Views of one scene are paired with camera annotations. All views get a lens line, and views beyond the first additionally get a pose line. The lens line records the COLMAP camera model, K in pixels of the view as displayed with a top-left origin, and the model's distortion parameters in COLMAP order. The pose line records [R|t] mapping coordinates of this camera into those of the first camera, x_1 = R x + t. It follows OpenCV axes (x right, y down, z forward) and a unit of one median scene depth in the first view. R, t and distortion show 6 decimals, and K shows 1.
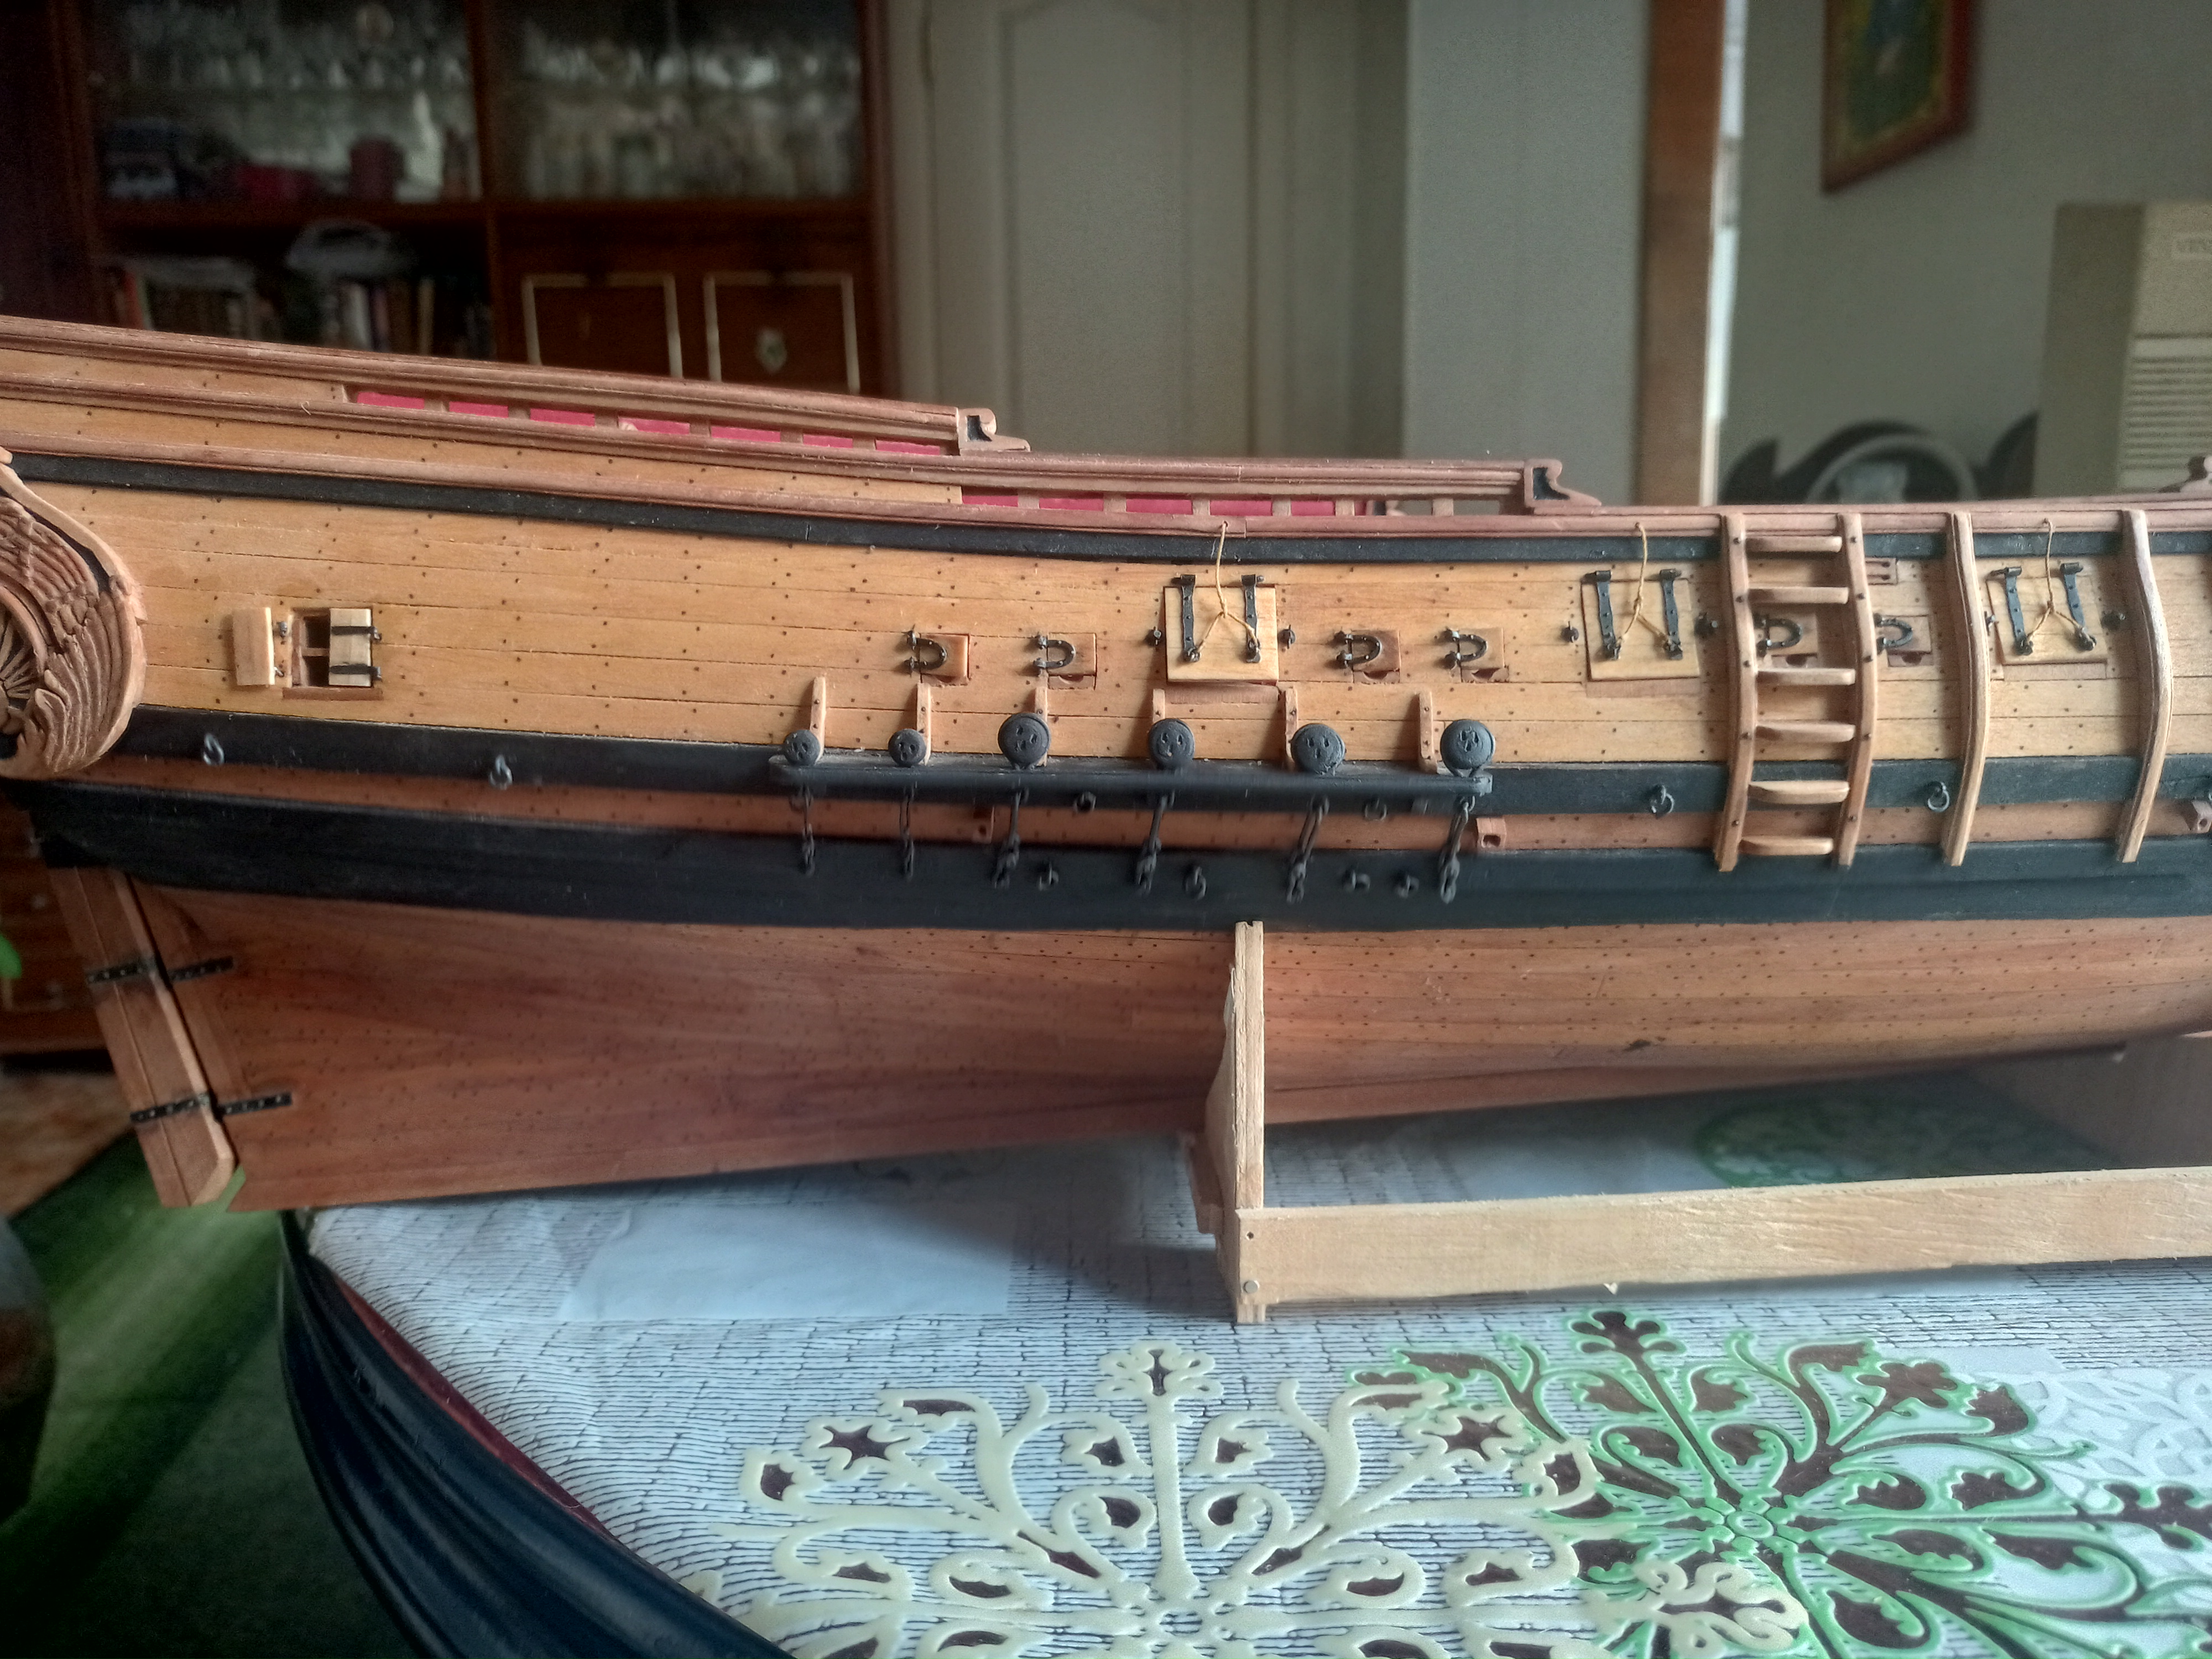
lens RADIAL K [[1746.7, 0, 1109.2], [0, 1746.7, 821.0], [0, 0, 1]] dist [0.007702, -0.032156]
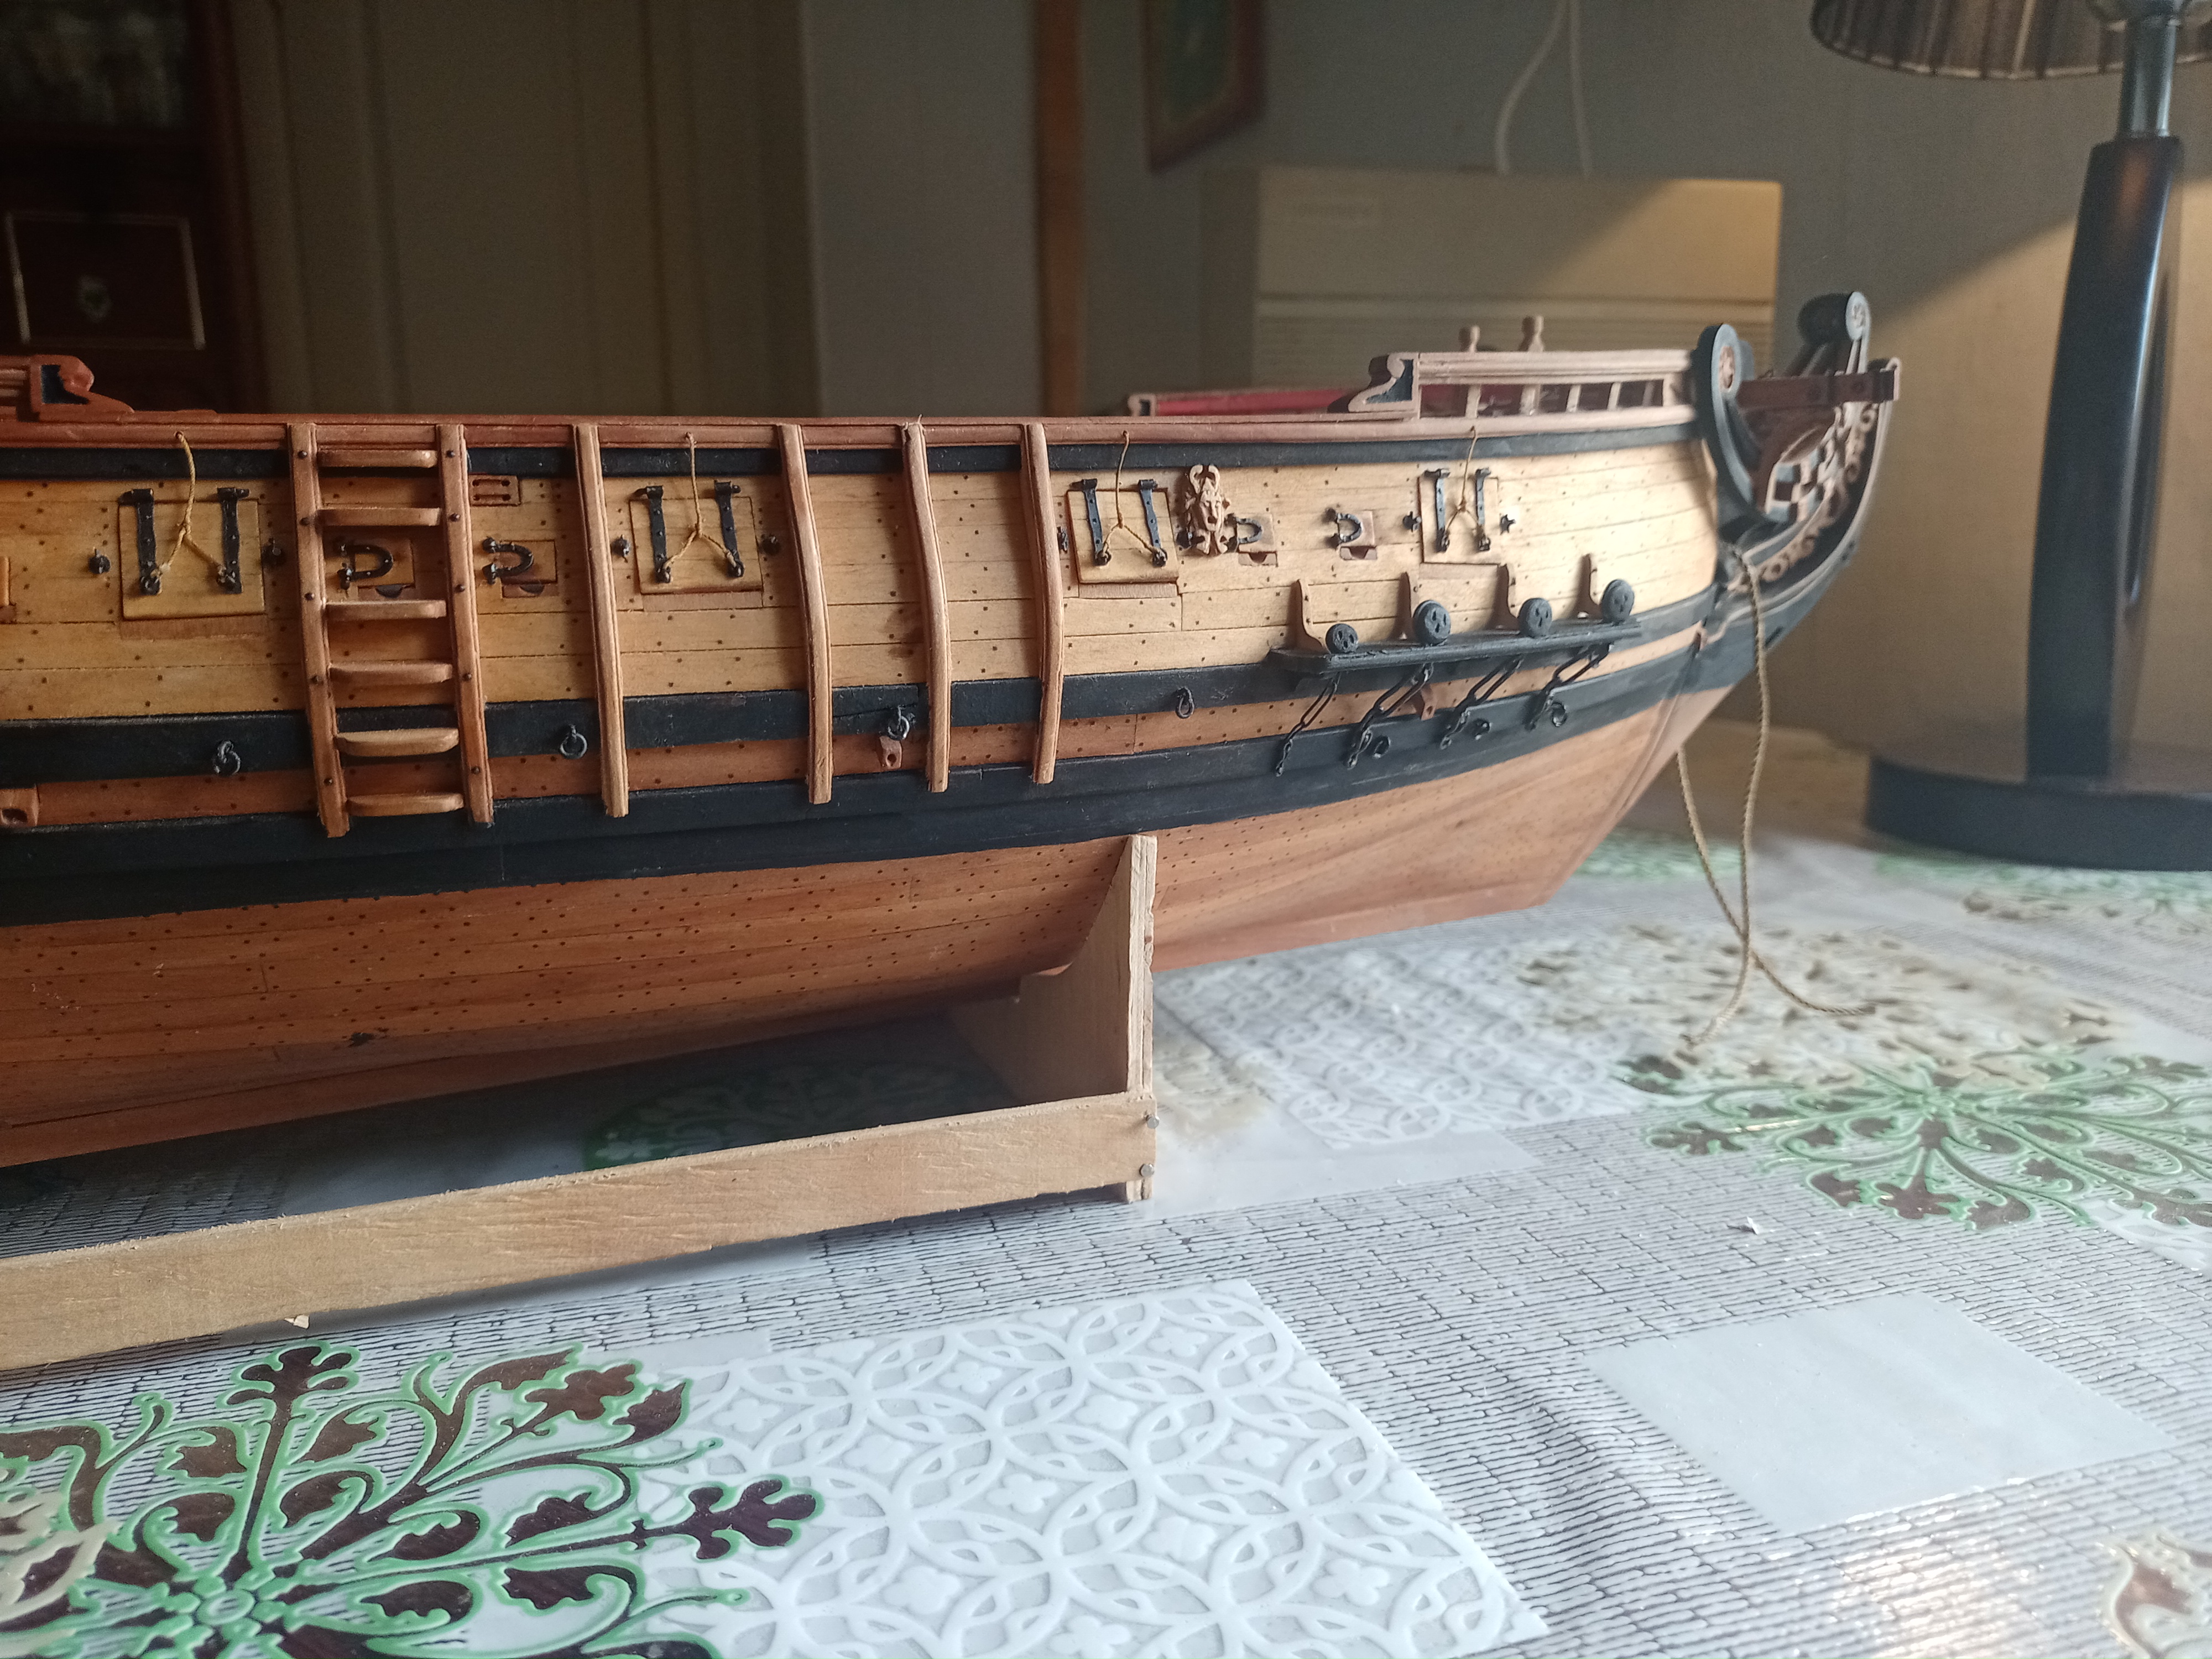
lens RADIAL K [[1746.7, 0, 1102.4], [0, 1746.7, 821.4], [0, 0, 1]] dist [0.007702, -0.032156]
pose [[0.955793, -0.053060, 0.289213, 0.464282], [0.048798, 0.998568, 0.021932, 0.020235], [-0.289962, -0.006849, 0.957014, 0.058195]]
